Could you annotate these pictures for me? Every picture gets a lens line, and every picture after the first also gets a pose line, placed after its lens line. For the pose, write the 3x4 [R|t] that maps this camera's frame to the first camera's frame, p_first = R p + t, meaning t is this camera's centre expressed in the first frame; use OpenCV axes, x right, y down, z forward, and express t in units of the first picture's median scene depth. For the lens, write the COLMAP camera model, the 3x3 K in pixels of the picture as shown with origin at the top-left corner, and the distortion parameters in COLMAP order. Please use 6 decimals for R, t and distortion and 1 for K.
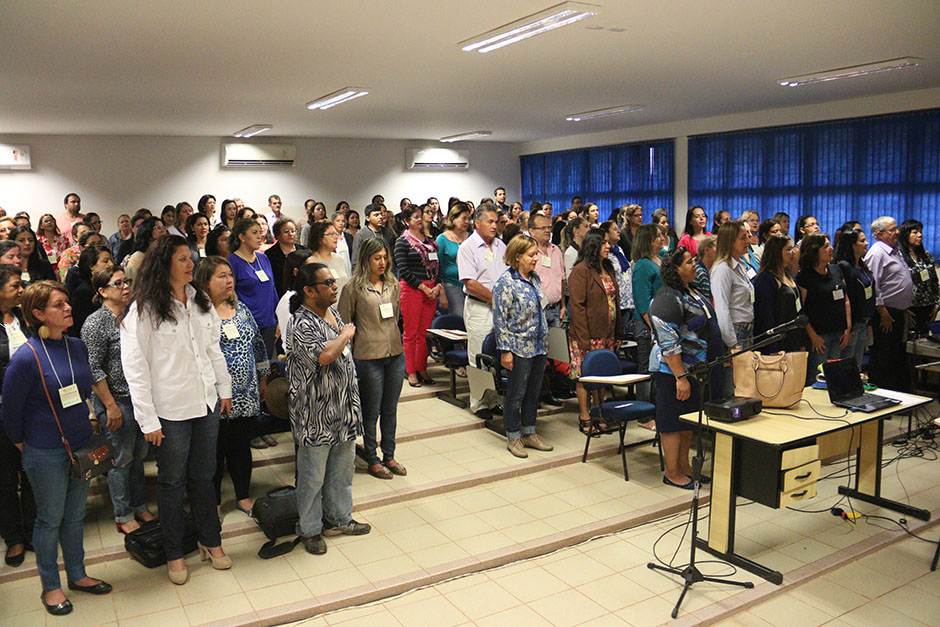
lens RADIAL K [[780.3, 0, 476.4], [0, 780.3, 309.4], [0, 0, 1]] dist [-0.127299, 0.065350]
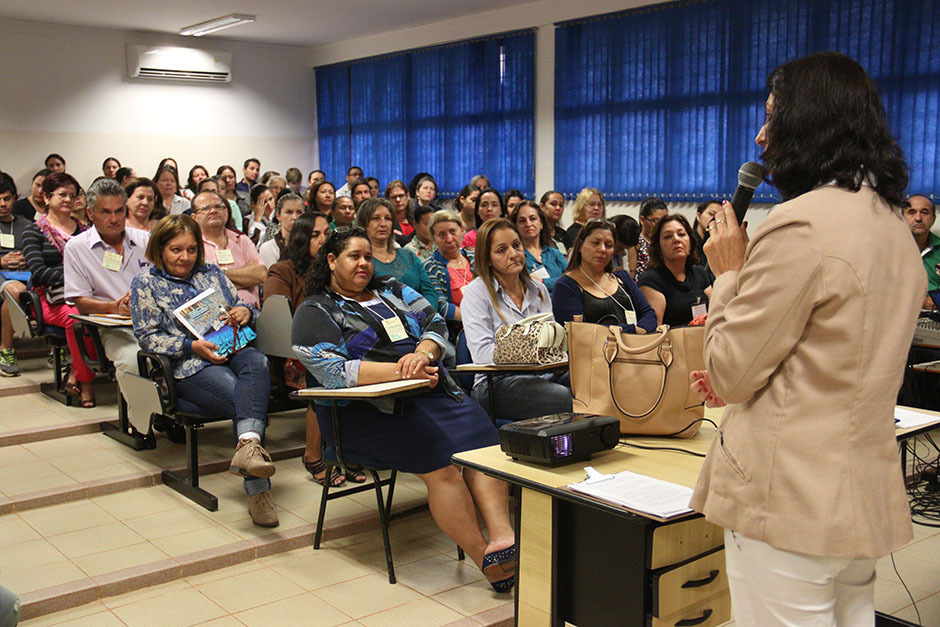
lens RADIAL K [[1038.8, 0, 468.6], [0, 1038.8, 315.4], [0, 0, 1]] dist [0.022252, 0.000000]
pose [[0.989417, -0.004763, 0.145022, 0.099414], [0.005349, 0.999979, -0.003649, 0.029082], [-0.145002, 0.004386, 0.989422, 0.194565]]
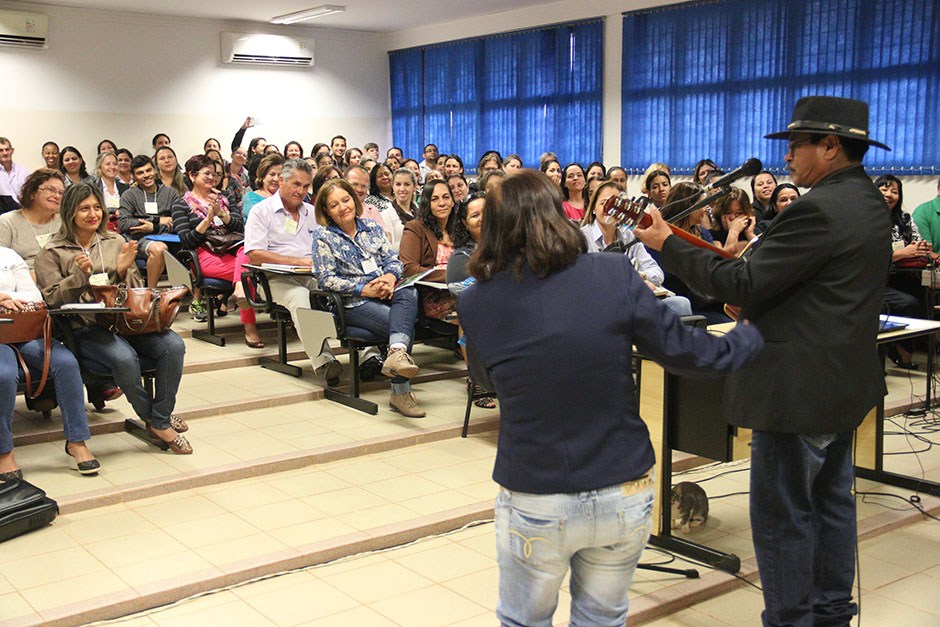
lens RADIAL K [[1093.0, 0, 465.8], [0, 1093.0, 314.8], [0, 0, 1]] dist [0.074634, 0.000000]
pose [[0.993509, -0.004245, 0.113678, 0.020482], [0.003428, 0.999967, 0.007382, 0.057814], [-0.113705, -0.006944, 0.993490, 0.012006]]
